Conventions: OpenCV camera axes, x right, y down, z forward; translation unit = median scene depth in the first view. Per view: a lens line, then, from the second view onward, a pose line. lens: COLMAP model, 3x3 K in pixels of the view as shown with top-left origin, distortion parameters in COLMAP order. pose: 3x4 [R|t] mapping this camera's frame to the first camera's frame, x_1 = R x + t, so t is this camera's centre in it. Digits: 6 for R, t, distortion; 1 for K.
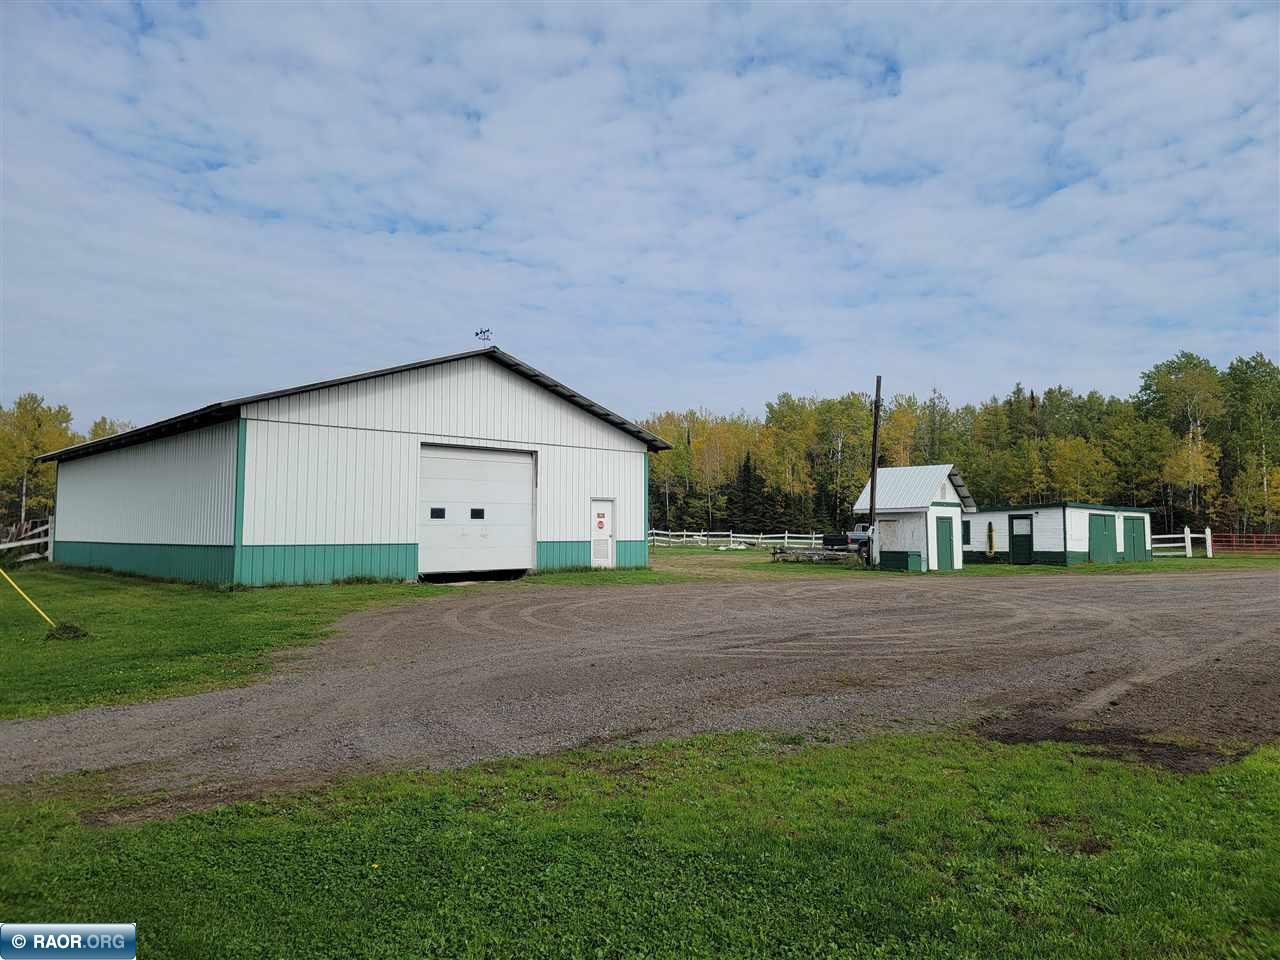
lens RADIAL K [[845.7, 0, 640.0], [0, 845.7, 480.0], [0, 0, 1]] dist [0.095471, -0.000537]
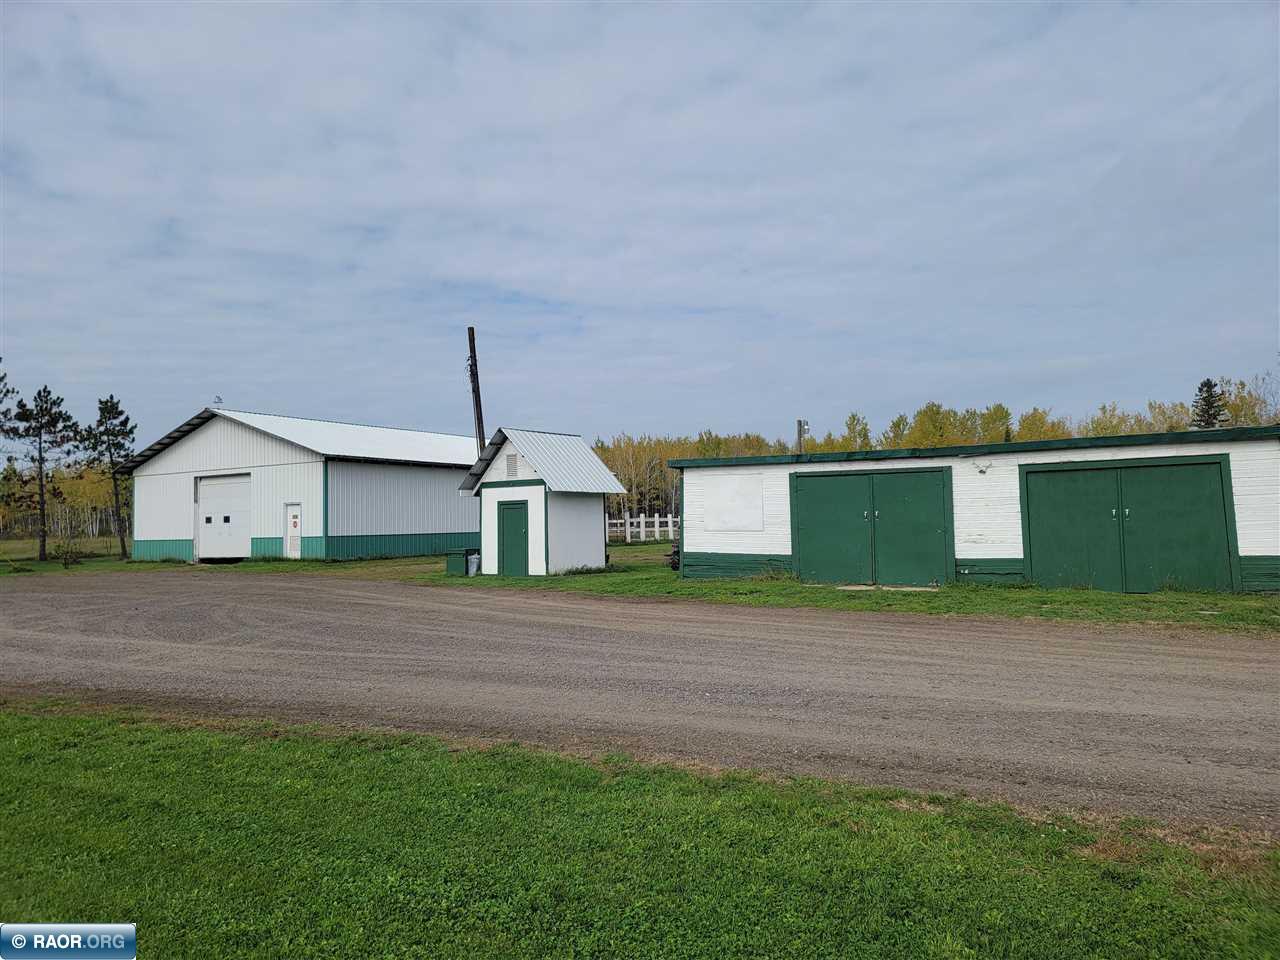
lens RADIAL K [[845.7, 0, 640.0], [0, 845.7, 480.0], [0, 0, 1]] dist [0.095471, -0.000537]
pose [[0.286347, -0.053349, -0.956640, 1.321563], [0.082814, 0.996090, -0.030761, 0.069426], [0.954540, -0.070415, 0.289645, 1.123836]]
